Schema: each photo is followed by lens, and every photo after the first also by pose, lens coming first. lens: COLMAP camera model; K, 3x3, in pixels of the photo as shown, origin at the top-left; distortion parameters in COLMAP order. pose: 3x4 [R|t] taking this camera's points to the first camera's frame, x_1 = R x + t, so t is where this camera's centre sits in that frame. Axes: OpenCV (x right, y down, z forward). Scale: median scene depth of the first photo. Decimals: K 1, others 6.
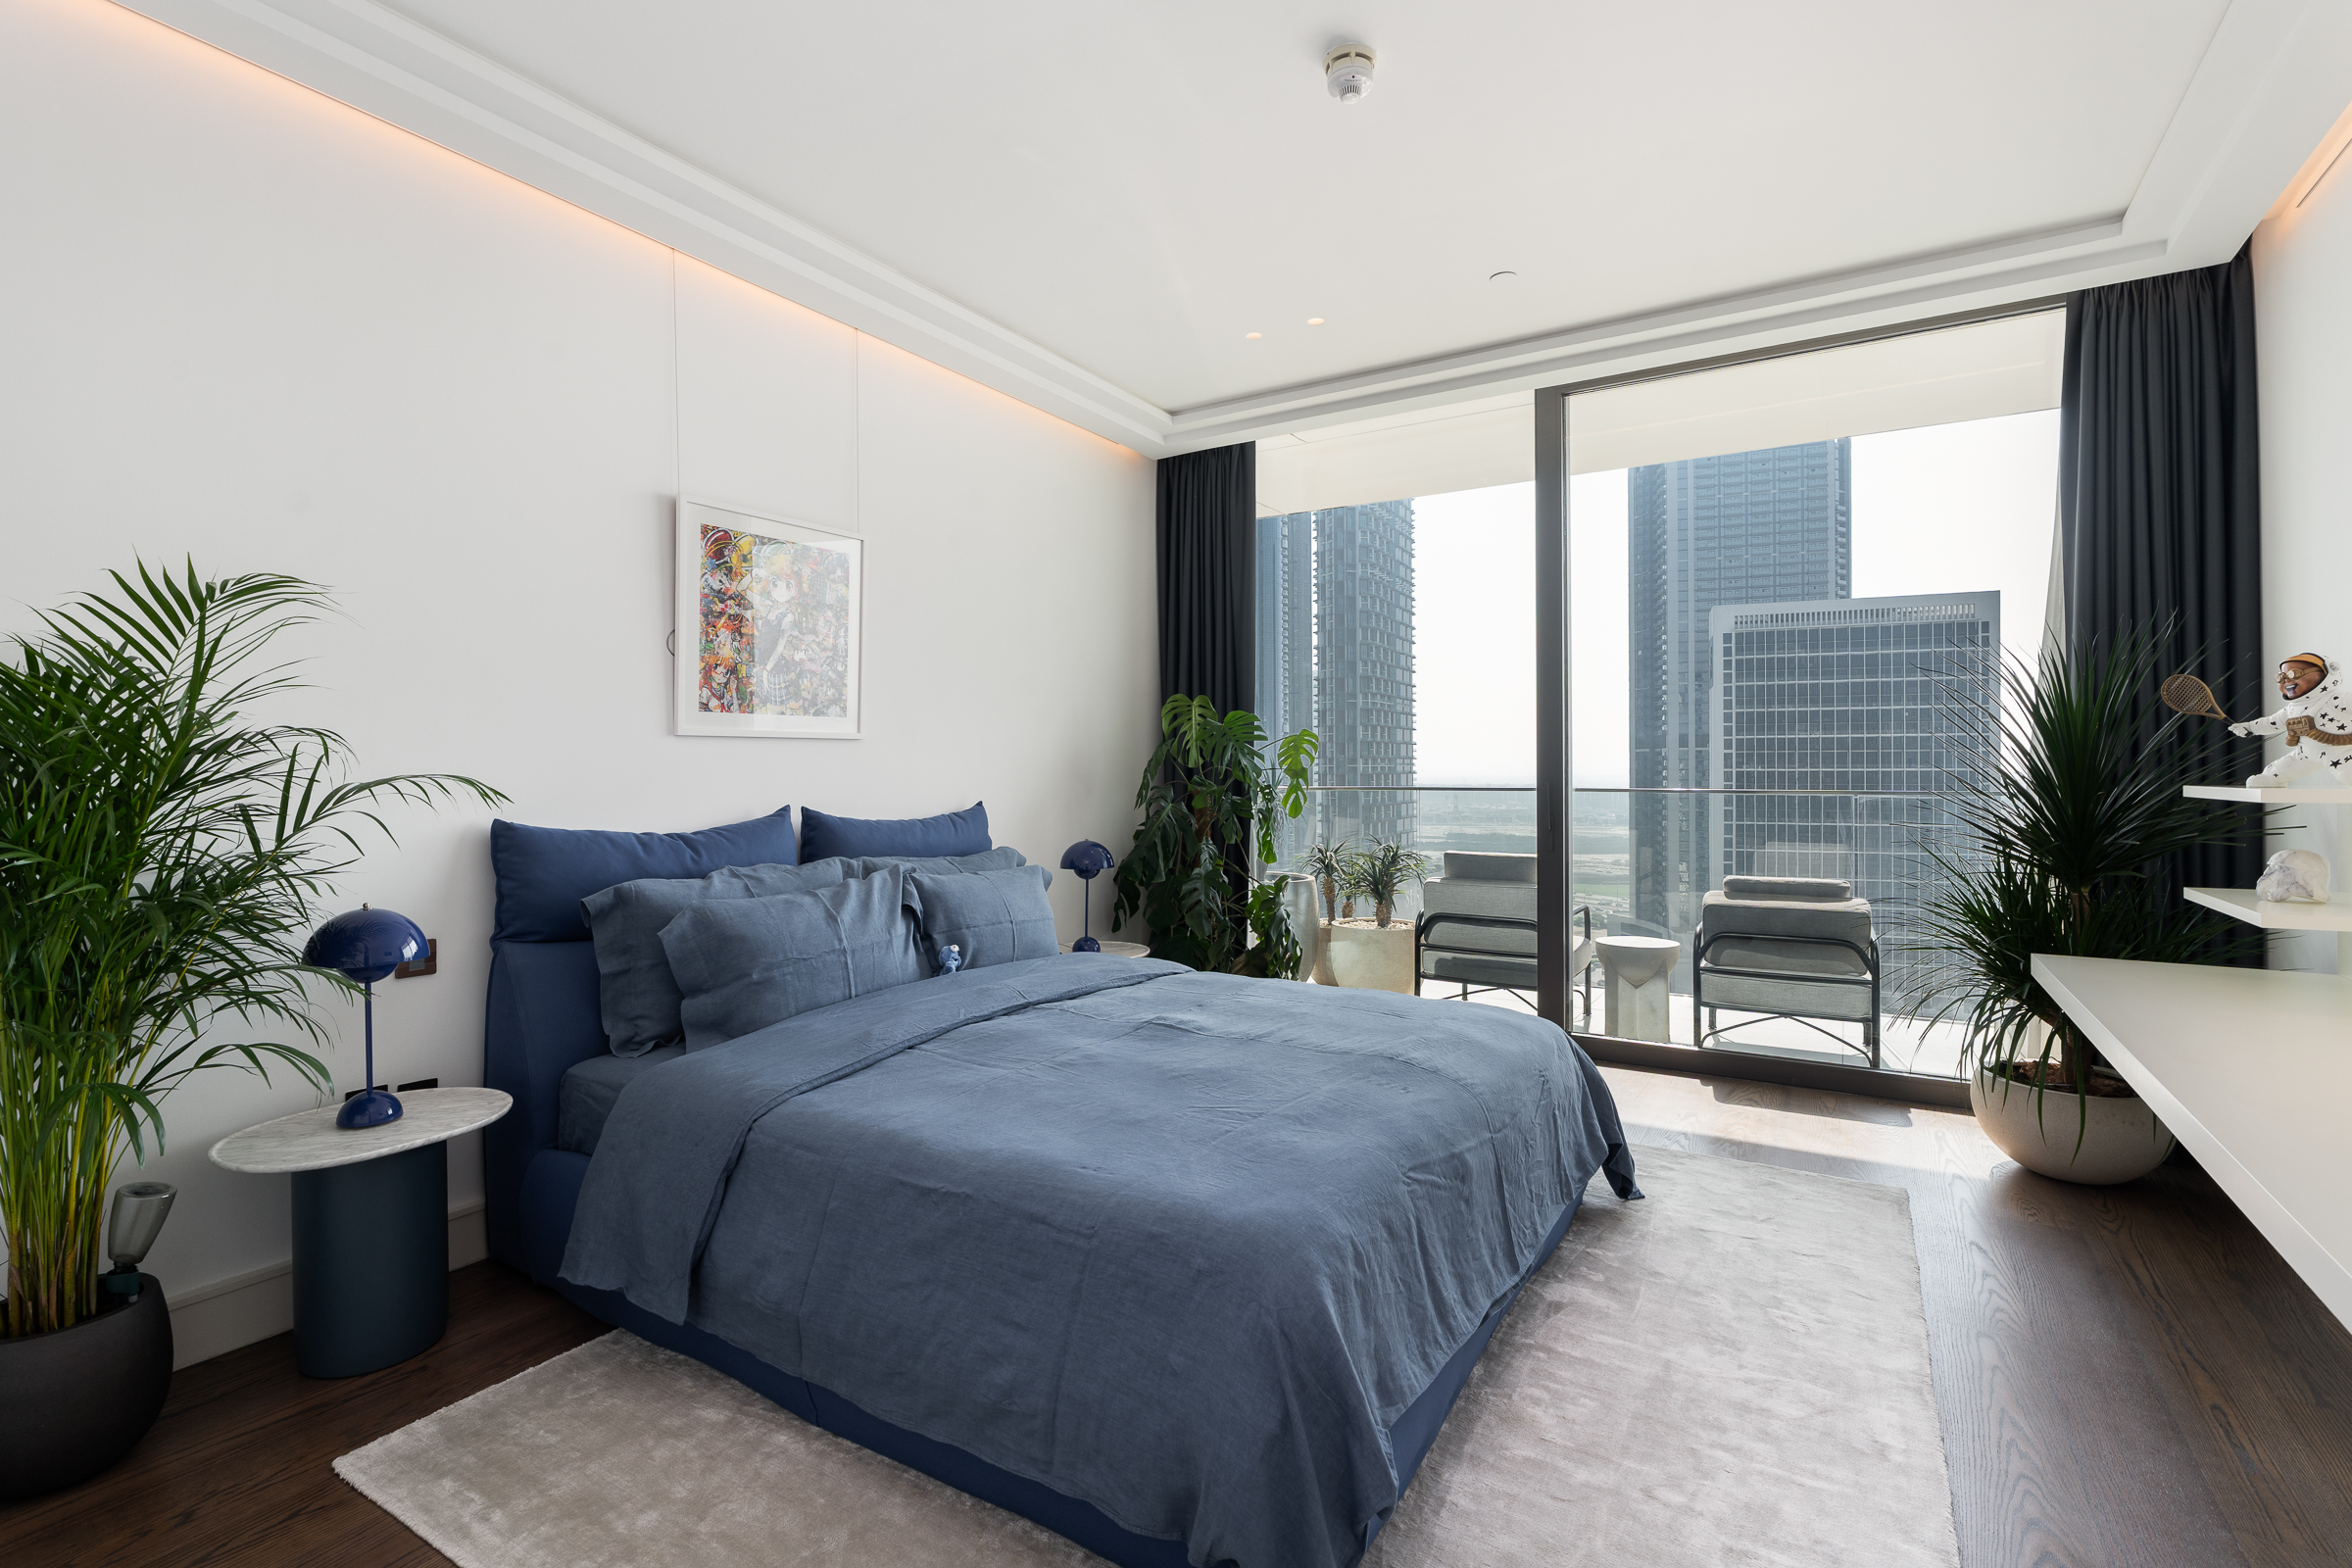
lens RADIAL K [[1080.4, 0, 1172.9], [0, 1080.4, 766.6], [0, 0, 1]] dist [-0.000800, 0.000527]
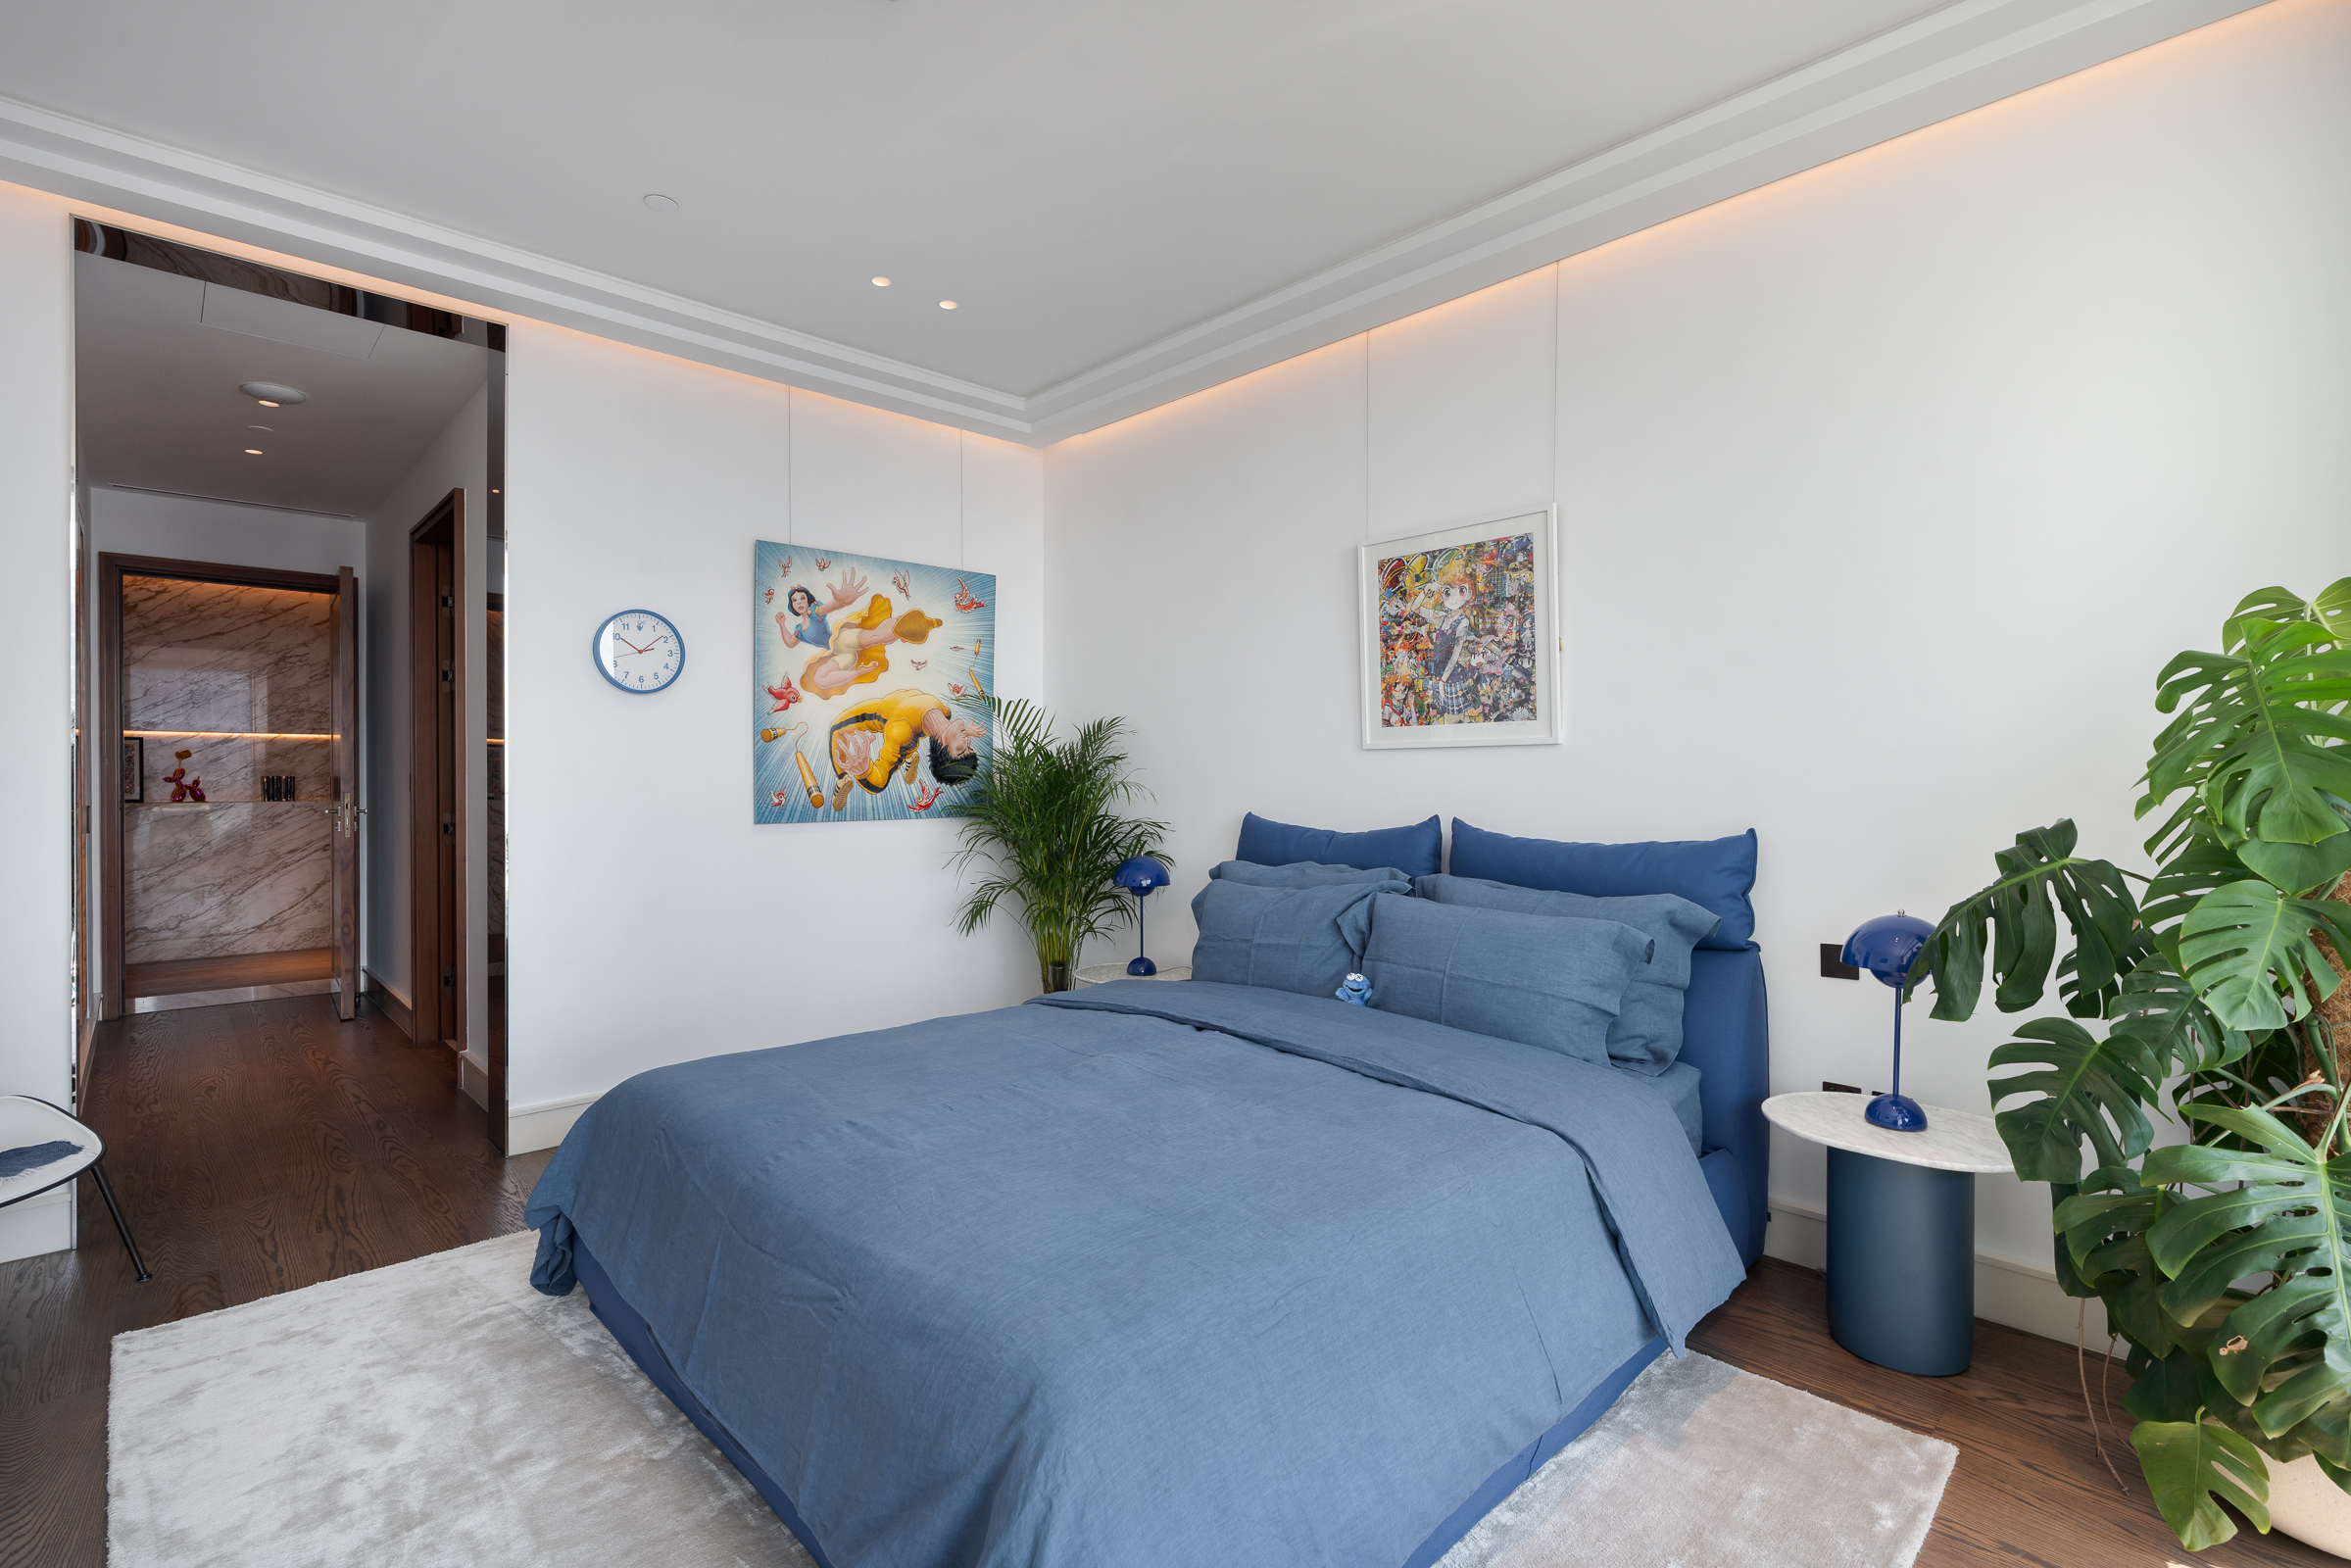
lens RADIAL K [[1080.0, 0, 1172.4], [0, 1080.0, 766.6], [0, 0, 1]] dist [-0.000800, 0.000527]
pose [[-0.226610, -0.006506, -0.973964, 0.661592], [0.005814, 0.999951, -0.008032, -0.002486], [0.973968, -0.007482, -0.226561, 0.979947]]
